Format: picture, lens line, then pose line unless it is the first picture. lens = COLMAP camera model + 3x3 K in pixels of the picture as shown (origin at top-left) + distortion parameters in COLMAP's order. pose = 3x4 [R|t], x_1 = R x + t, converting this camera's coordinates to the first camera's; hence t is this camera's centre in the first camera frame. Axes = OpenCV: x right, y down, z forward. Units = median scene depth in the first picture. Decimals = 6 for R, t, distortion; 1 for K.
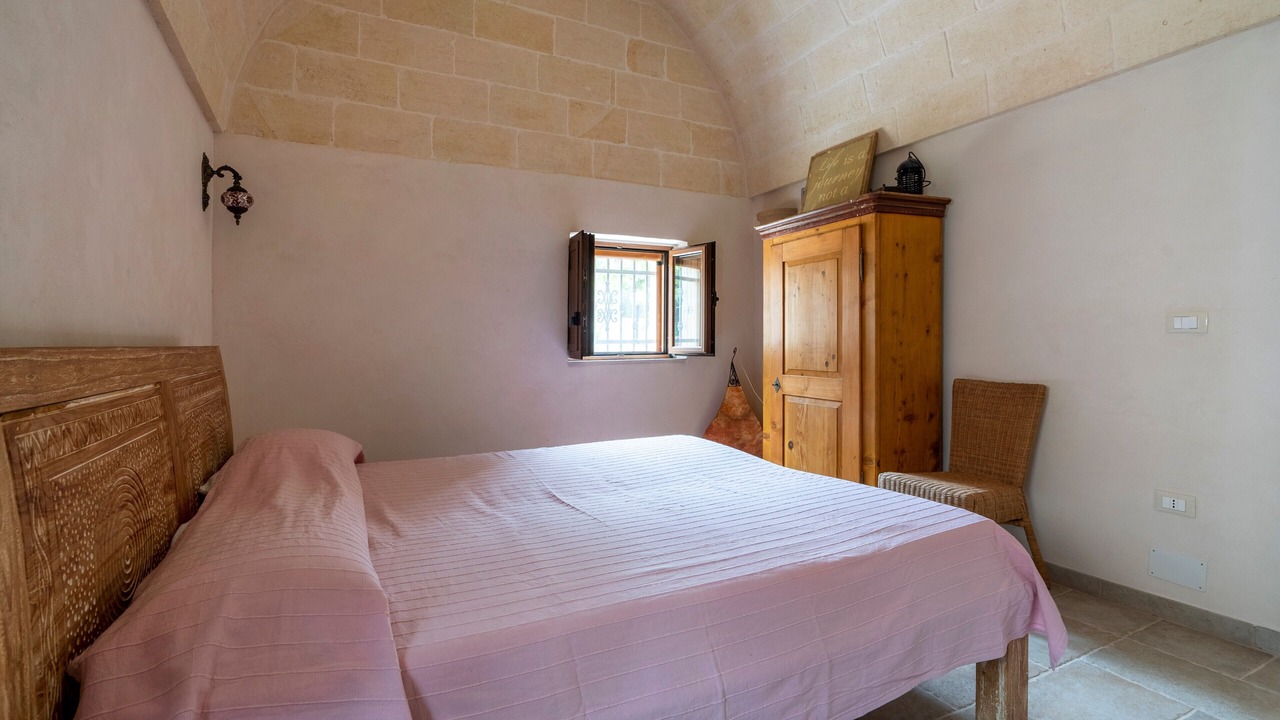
lens RADIAL K [[582.3, 0, 635.4], [0, 582.3, 351.6], [0, 0, 1]] dist [-0.003063, 0.000297]
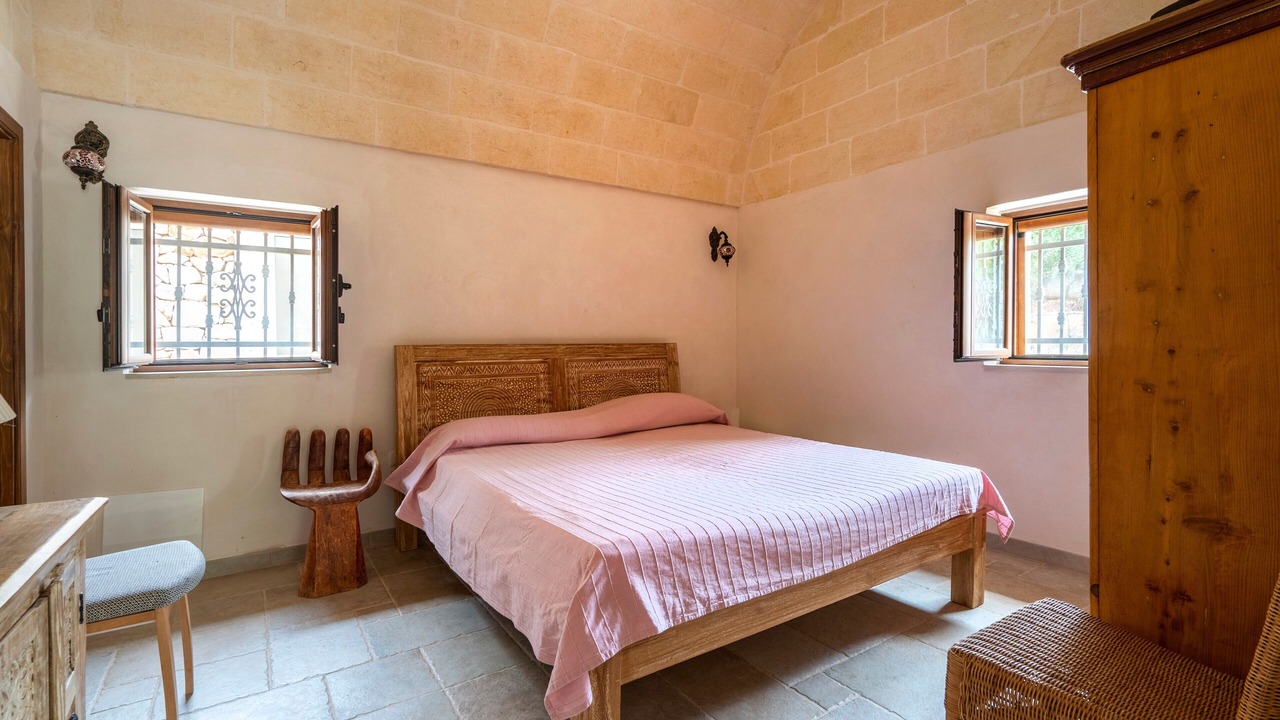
lens RADIAL K [[582.3, 0, 635.4], [0, 582.3, 351.6], [0, 0, 1]] dist [-0.003063, 0.000297]
pose [[0.128397, 0.024755, -0.991414, 0.772214], [-0.012419, 0.999650, 0.023353, -0.017518], [0.991645, 0.009314, 0.128660, 0.486103]]
